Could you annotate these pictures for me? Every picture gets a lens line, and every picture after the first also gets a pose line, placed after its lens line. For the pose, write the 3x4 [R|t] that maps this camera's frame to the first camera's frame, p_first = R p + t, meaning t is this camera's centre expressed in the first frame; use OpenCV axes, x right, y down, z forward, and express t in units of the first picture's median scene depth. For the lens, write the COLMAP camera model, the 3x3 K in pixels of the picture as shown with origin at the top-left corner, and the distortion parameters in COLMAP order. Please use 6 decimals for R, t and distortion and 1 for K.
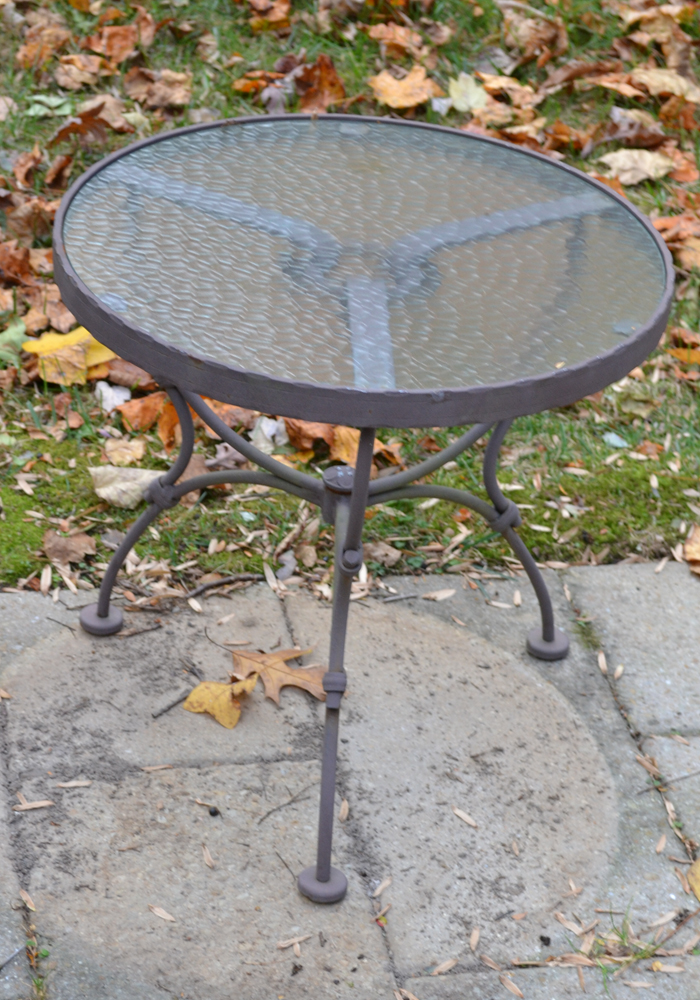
lens RADIAL K [[2472.5, 0, 380.3], [0, 2472.5, 537.7], [0, 0, 1]] dist [0.022899, 0.000000]
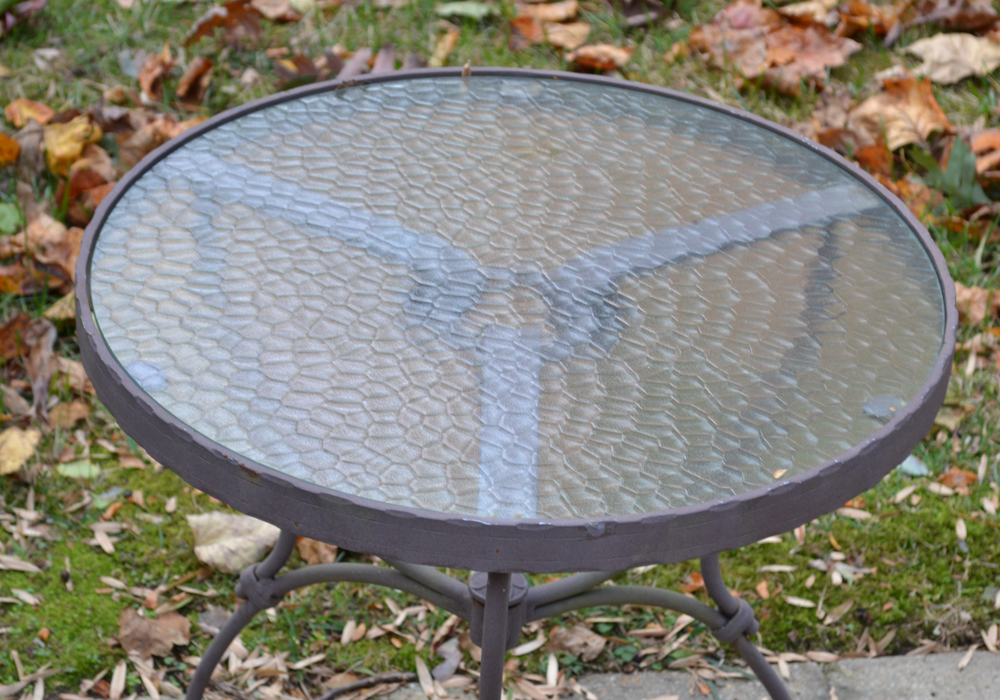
lens RADIAL K [[2967.4, 0, 475.2], [0, 2967.4, 329.0], [0, 0, 1]] dist [0.058856, 0.000000]
pose [[0.997283, -0.000115, -0.073668, 0.034146], [-0.001950, 0.999607, -0.027961, -0.060523], [0.073642, 0.028028, 0.996891, 0.117723]]
